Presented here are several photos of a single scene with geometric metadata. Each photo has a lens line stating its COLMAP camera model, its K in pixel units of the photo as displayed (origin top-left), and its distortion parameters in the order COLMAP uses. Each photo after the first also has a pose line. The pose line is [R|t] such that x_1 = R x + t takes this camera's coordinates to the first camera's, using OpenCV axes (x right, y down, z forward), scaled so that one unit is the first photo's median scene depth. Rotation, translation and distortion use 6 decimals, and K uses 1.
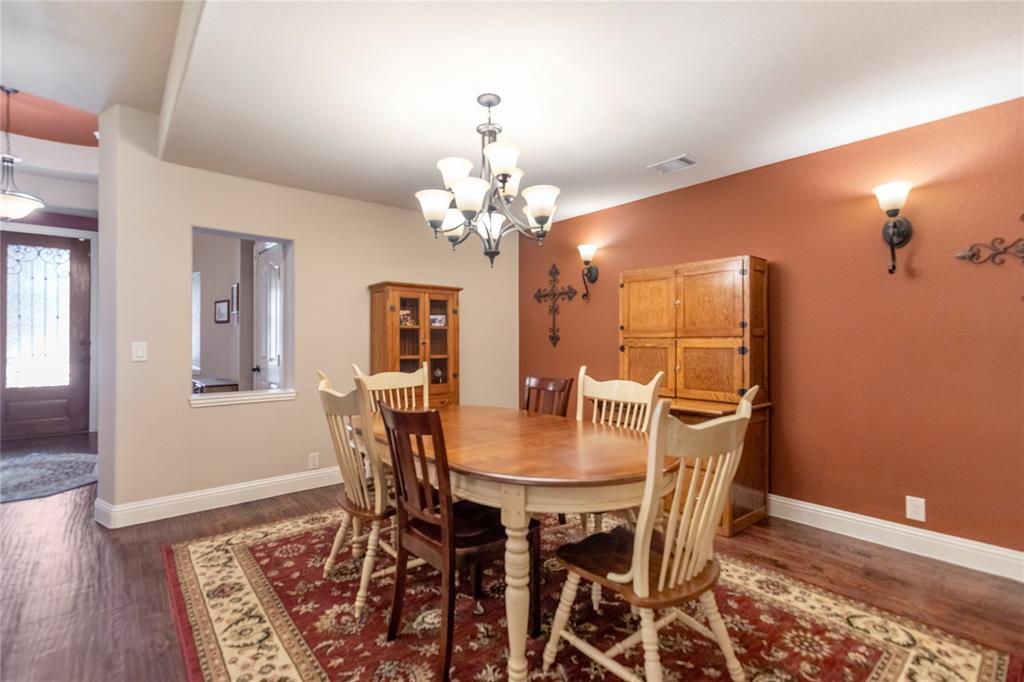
lens RADIAL K [[462.7, 0, 509.0], [0, 462.7, 337.2], [0, 0, 1]] dist [0.007490, -0.002451]
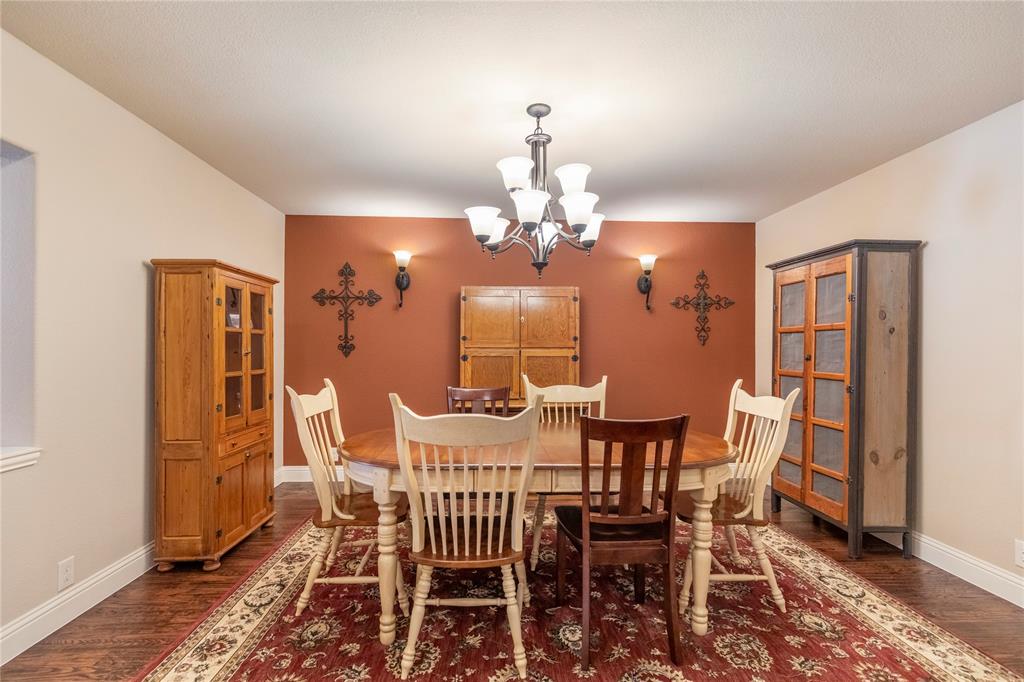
lens RADIAL K [[462.7, 0, 503.7], [0, 462.7, 358.9], [0, 0, 1]] dist [0.007490, -0.002451]
pose [[0.619210, -0.014566, 0.785090, -0.537059], [-0.009216, 0.999624, 0.025815, -0.001396], [-0.785171, -0.023220, 0.618843, 0.275016]]
